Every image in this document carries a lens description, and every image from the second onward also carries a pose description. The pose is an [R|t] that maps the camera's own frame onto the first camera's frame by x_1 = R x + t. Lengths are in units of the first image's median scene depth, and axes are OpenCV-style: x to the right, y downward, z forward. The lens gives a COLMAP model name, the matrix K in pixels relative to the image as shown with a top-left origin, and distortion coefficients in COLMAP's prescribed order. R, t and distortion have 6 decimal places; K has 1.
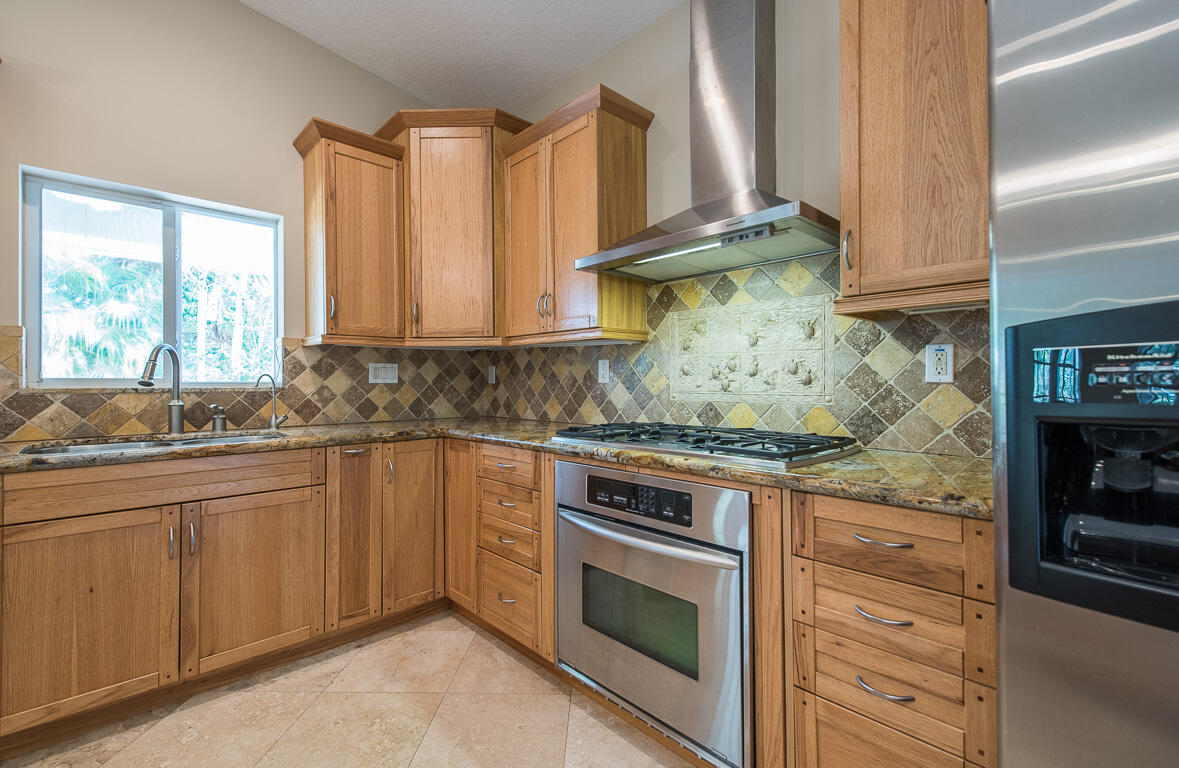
lens RADIAL K [[505.9, 0, 588.2], [0, 505.9, 378.4], [0, 0, 1]] dist [0.019315, -0.006027]
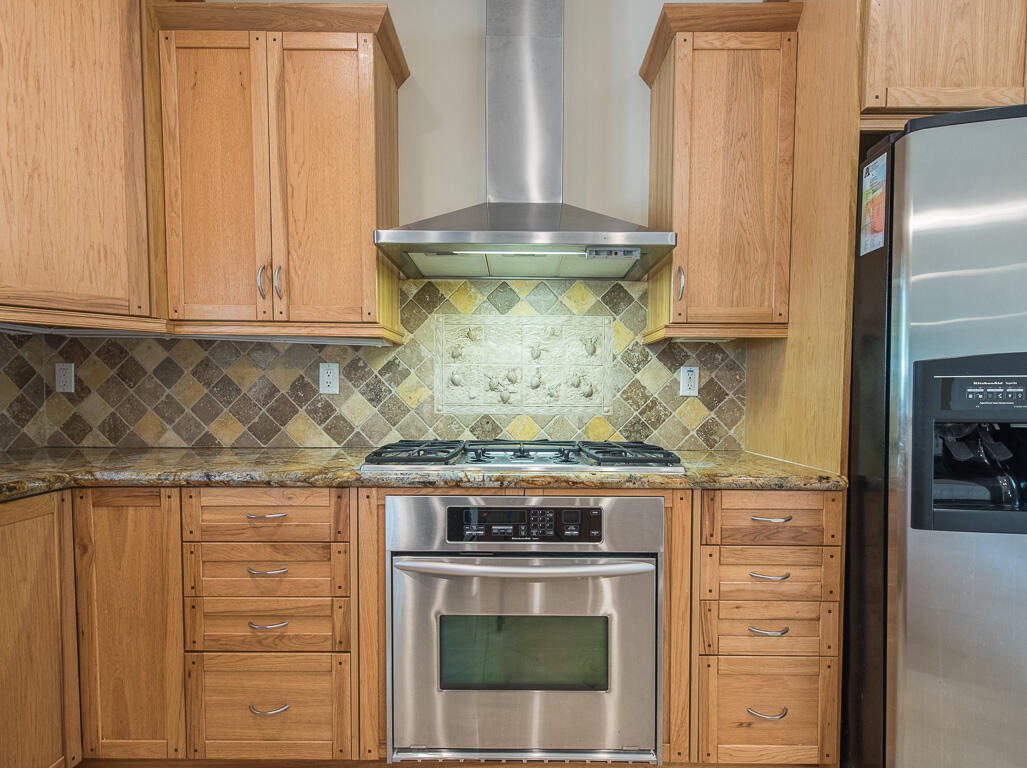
lens RADIAL K [[517.4, 0, 513.1], [0, 517.4, 414.1], [0, 0, 1]] dist [0.016848, -0.000835]
pose [[0.693505, -0.020970, 0.720146, -0.422435], [-0.014210, 0.998984, 0.042774, 0.003246], [-0.720312, -0.039897, 0.692502, 0.288377]]
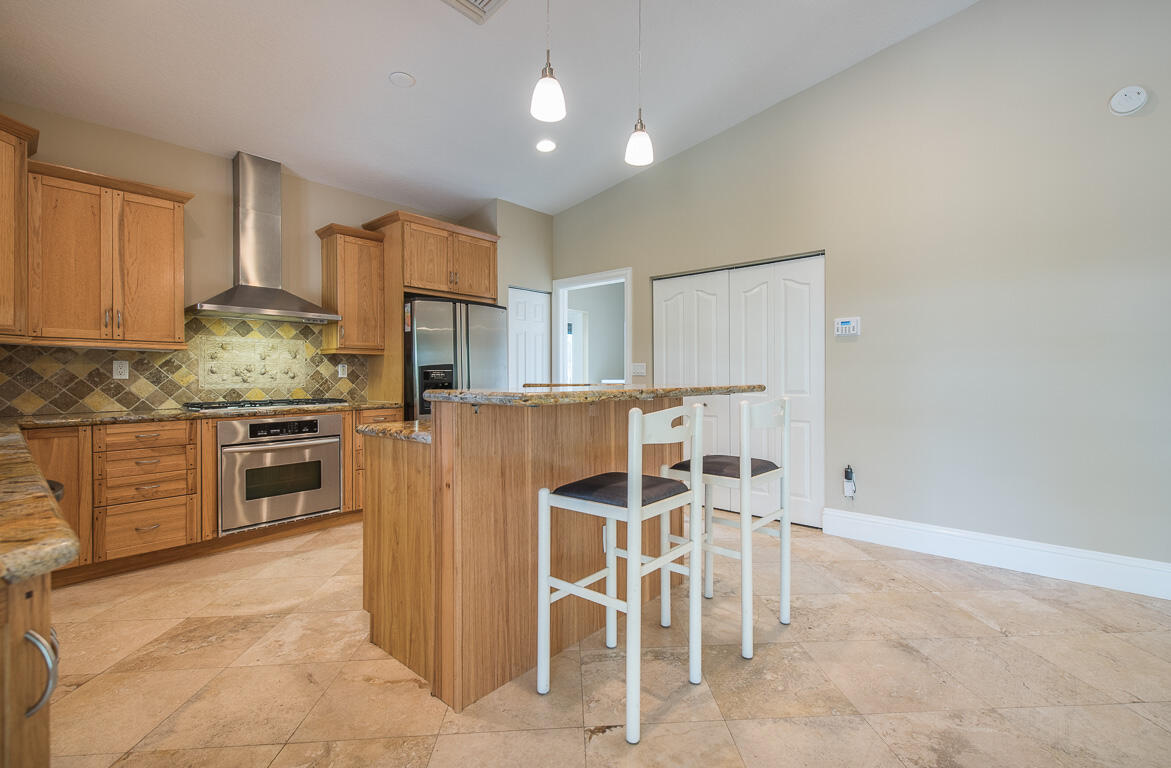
lens RADIAL K [[516.2, 0, 598.9], [0, 516.2, 371.3], [0, 0, 1]] dist [0.029375, -0.012247]
pose [[-0.093196, 0.013841, 0.995552, -1.739596], [-0.000403, 0.999903, -0.013939, 0.010017], [-0.995648, -0.001701, -0.093181, -0.132485]]
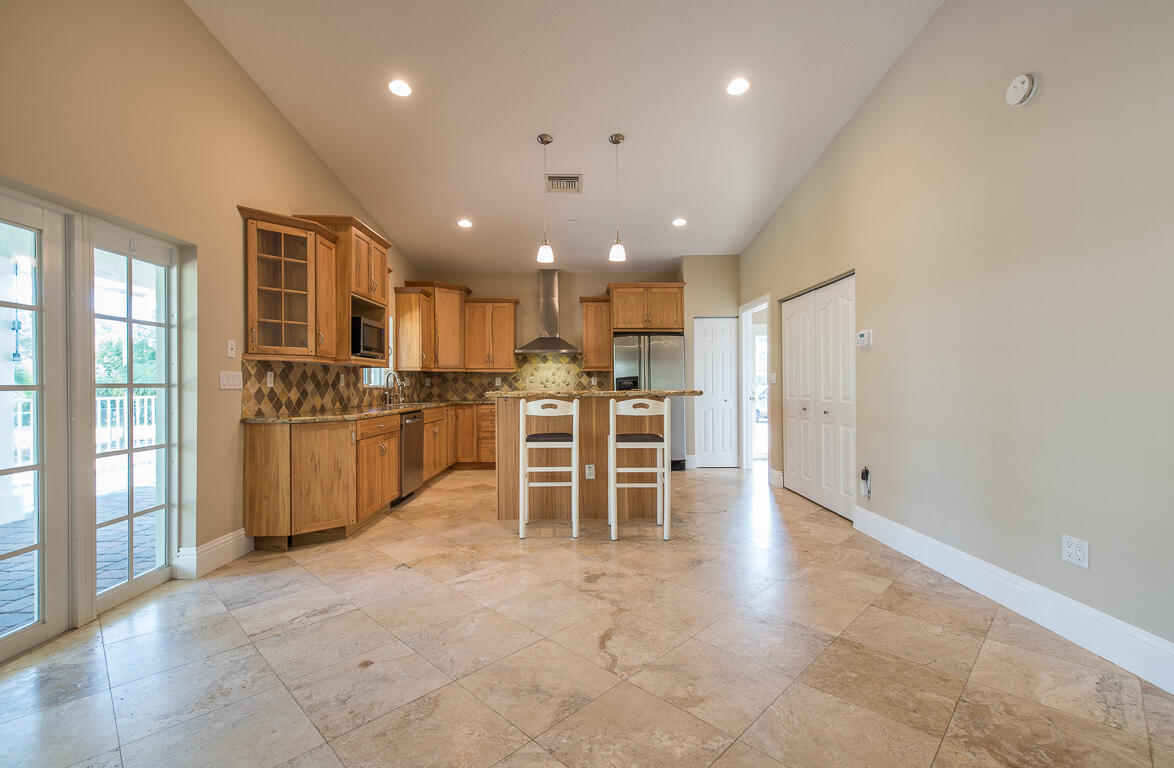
lens RADIAL K [[506.2, 0, 577.4], [0, 506.2, 383.3], [0, 0, 1]] dist [0.019941, -0.011751]
pose [[0.690960, 0.002715, 0.722888, -2.129437], [-0.001815, 0.999996, -0.002021, 0.001987], [-0.722890, 0.000085, 0.690963, -1.626949]]
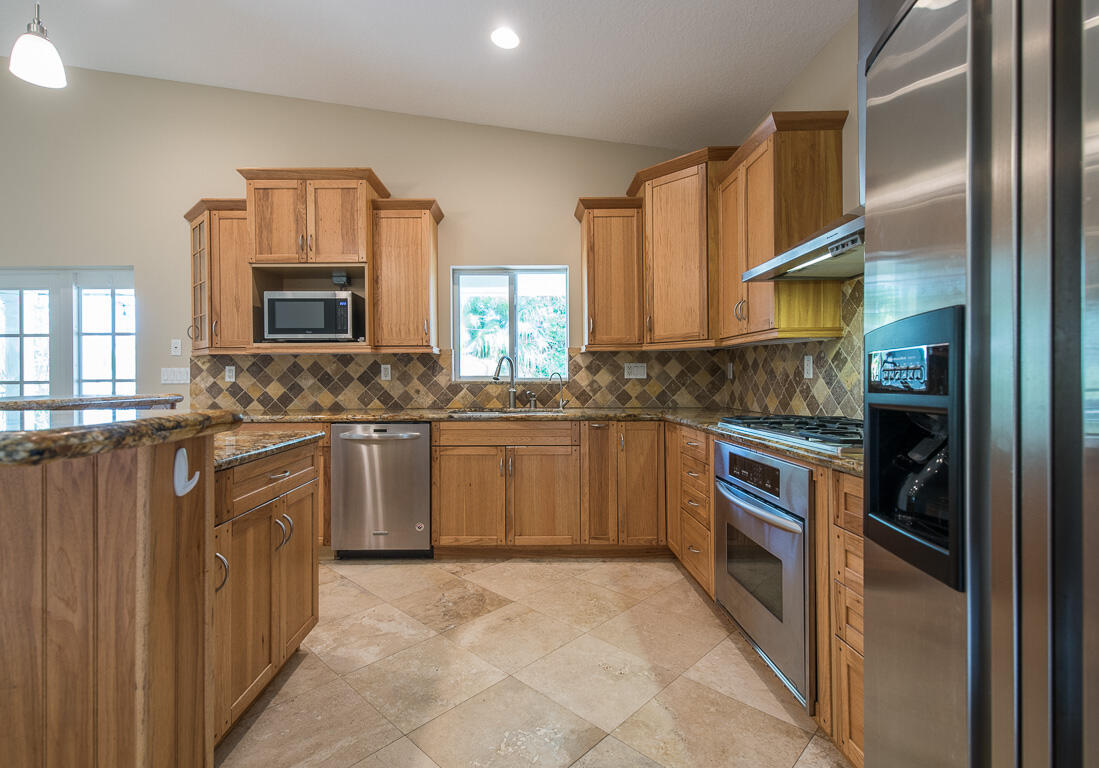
lens RADIAL K [[510.3, 0, 528.2], [0, 510.3, 378.0], [0, 0, 1]] dist [0.019426, -0.000247]
pose [[0.729603, -0.000855, -0.683870, 0.401974], [0.007401, 0.999951, 0.006646, -0.003177], [0.683831, -0.009910, 0.729574, -0.202873]]
